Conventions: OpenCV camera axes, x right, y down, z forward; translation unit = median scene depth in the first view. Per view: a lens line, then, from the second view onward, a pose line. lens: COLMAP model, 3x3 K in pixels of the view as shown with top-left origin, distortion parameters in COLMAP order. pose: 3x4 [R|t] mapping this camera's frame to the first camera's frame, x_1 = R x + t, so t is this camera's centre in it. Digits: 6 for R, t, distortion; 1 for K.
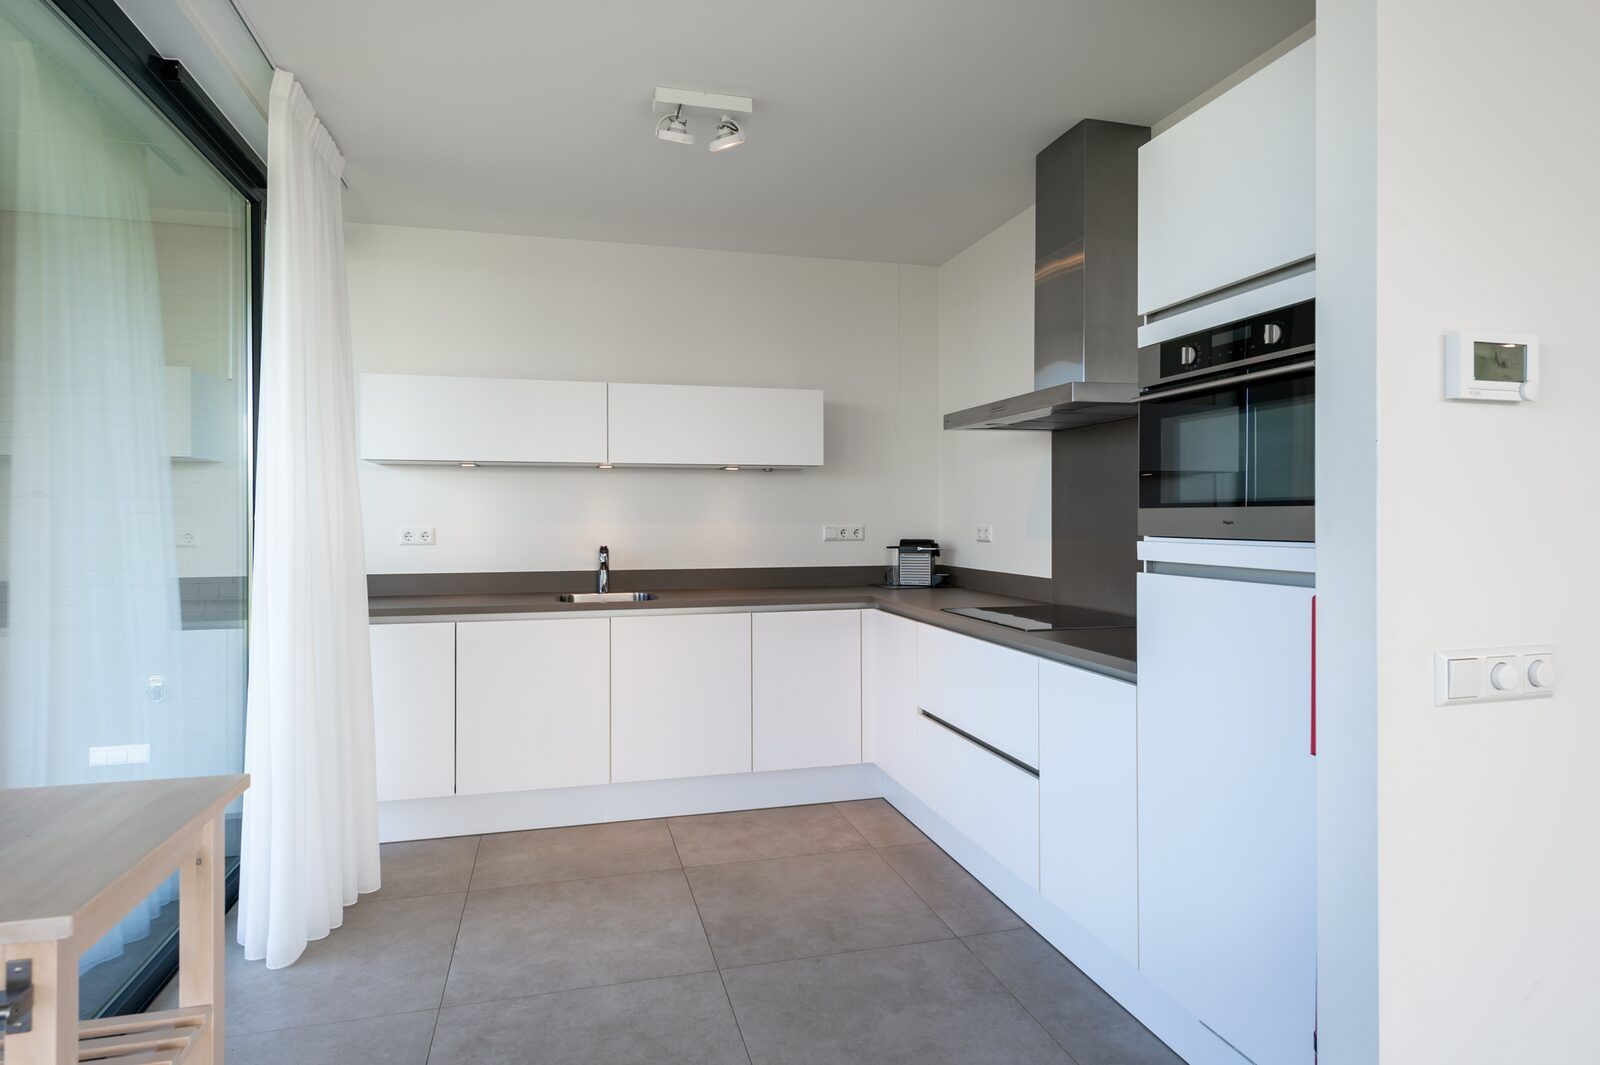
lens RADIAL K [[900.9, 0, 792.1], [0, 900.9, 516.9], [0, 0, 1]] dist [0.034649, -0.000179]
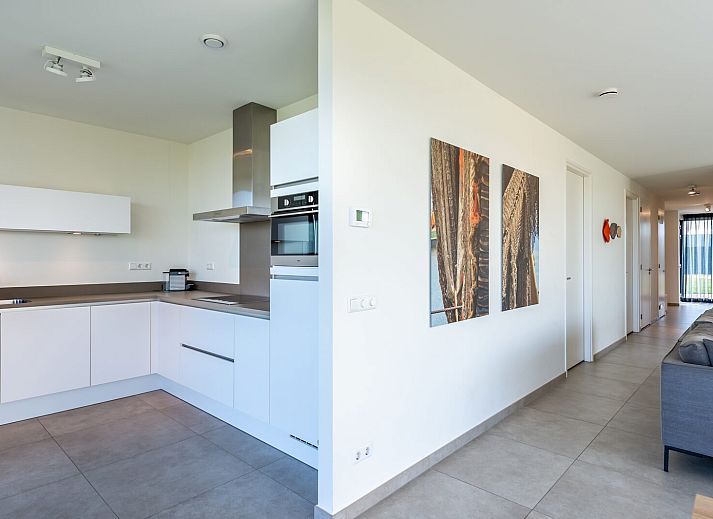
lens RADIAL K [[420.2, 0, 344.2], [0, 420.2, 255.2], [0, 0, 1]] dist [0.002179, -0.001889]
pose [[0.865183, 0.004977, 0.501432, -0.040322], [-0.001238, 0.999969, -0.007790, -0.000742], [-0.501455, 0.006119, 0.865162, -0.135532]]
